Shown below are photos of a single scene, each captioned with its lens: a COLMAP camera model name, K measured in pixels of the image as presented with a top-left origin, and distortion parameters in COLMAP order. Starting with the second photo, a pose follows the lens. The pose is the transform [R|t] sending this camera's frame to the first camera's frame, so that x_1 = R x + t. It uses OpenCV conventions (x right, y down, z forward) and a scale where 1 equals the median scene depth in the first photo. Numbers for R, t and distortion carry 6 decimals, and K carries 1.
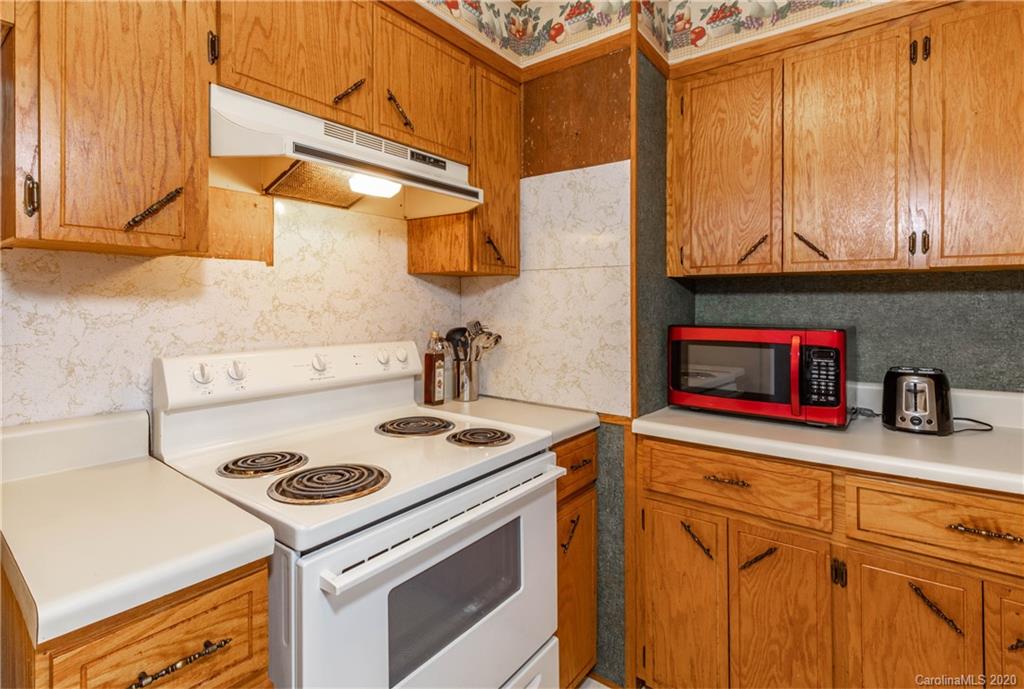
lens RADIAL K [[501.5, 0, 498.5], [0, 501.5, 299.6], [0, 0, 1]] dist [0.010077, -0.001319]
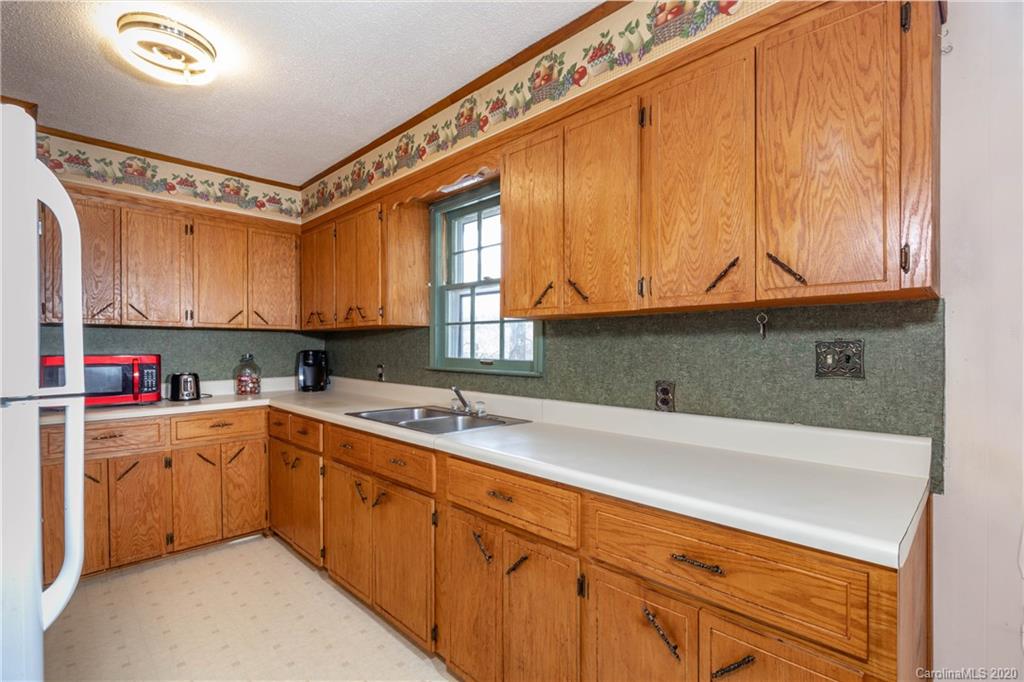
lens RADIAL K [[481.6, 0, 545.0], [0, 481.6, 354.5], [0, 0, 1]] dist [-0.017697, 0.000814]
pose [[0.064437, -0.014559, 0.997816, -1.076127], [-0.005930, 0.999870, 0.014972, 0.018652], [-0.997904, -0.006882, 0.064342, -0.652258]]
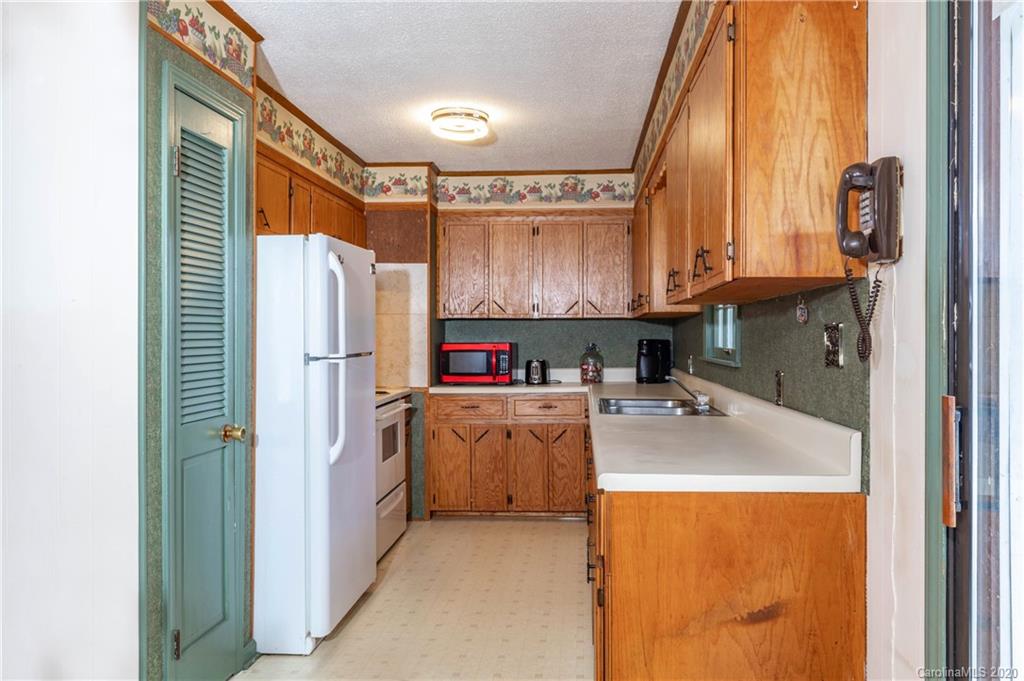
lens RADIAL K [[789.7, 0, 518.1], [0, 789.7, 337.4], [0, 0, 1]] dist [-0.045083, -0.005272]
pose [[0.824987, -0.002289, 0.565148, -1.324620], [-0.000569, 0.999988, 0.004882, 0.013950], [-0.565152, -0.004349, 0.824975, -1.987515]]
